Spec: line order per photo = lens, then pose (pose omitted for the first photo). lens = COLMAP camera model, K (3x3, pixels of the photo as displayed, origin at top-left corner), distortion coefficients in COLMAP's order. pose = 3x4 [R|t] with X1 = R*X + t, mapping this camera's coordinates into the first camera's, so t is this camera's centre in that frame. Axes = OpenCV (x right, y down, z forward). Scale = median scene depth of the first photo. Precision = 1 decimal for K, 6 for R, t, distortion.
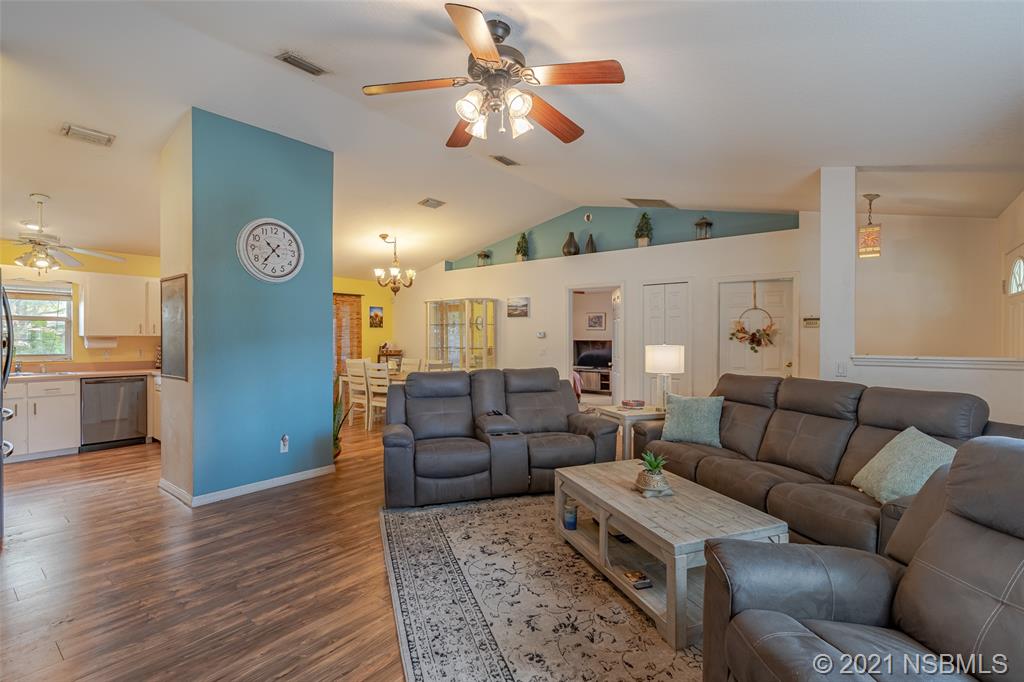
lens RADIAL K [[474.3, 0, 506.4], [0, 474.3, 337.3], [0, 0, 1]] dist [-0.019408, 0.004576]
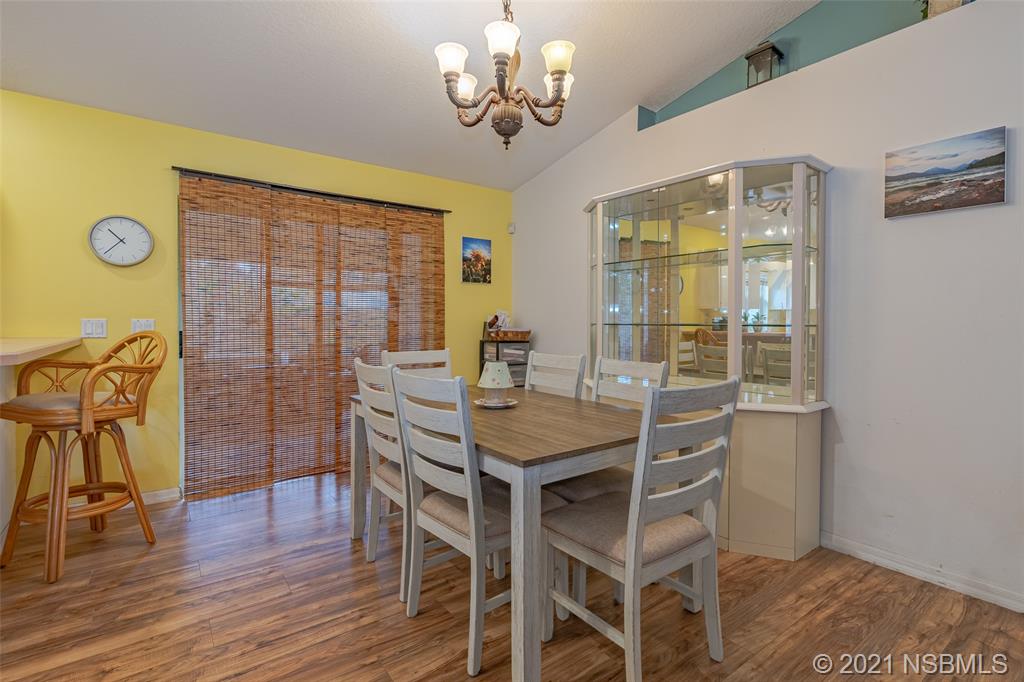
lens RADIAL K [[474.3, 0, 496.9], [0, 474.3, 337.1], [0, 0, 1]] dist [-0.019408, 0.004576]
pose [[0.957336, 0.012309, -0.288714, -0.133119], [-0.003574, 0.999520, 0.030763, 0.021009], [0.288954, -0.028419, 0.956921, 0.618573]]
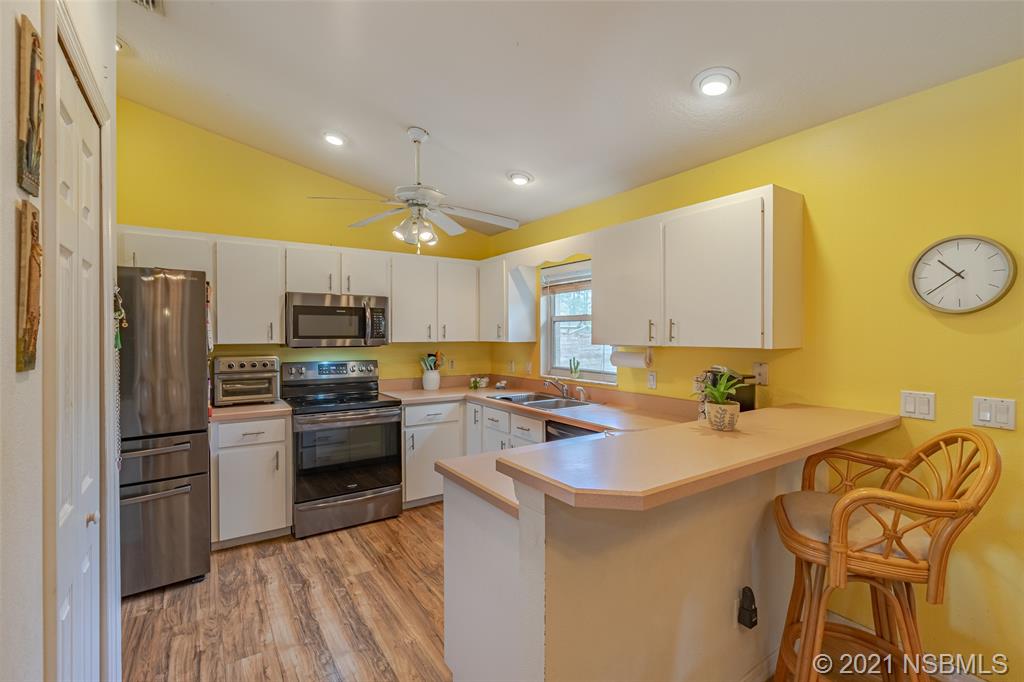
lens RADIAL K [[474.3, 0, 532.6], [0, 474.3, 333.0], [0, 0, 1]] dist [-0.019408, 0.004576]
pose [[-0.305690, 0.002128, -0.952129, -0.225407], [0.003928, 0.999992, 0.000974, -0.011516], [0.952123, -0.003442, -0.305696, 0.746557]]
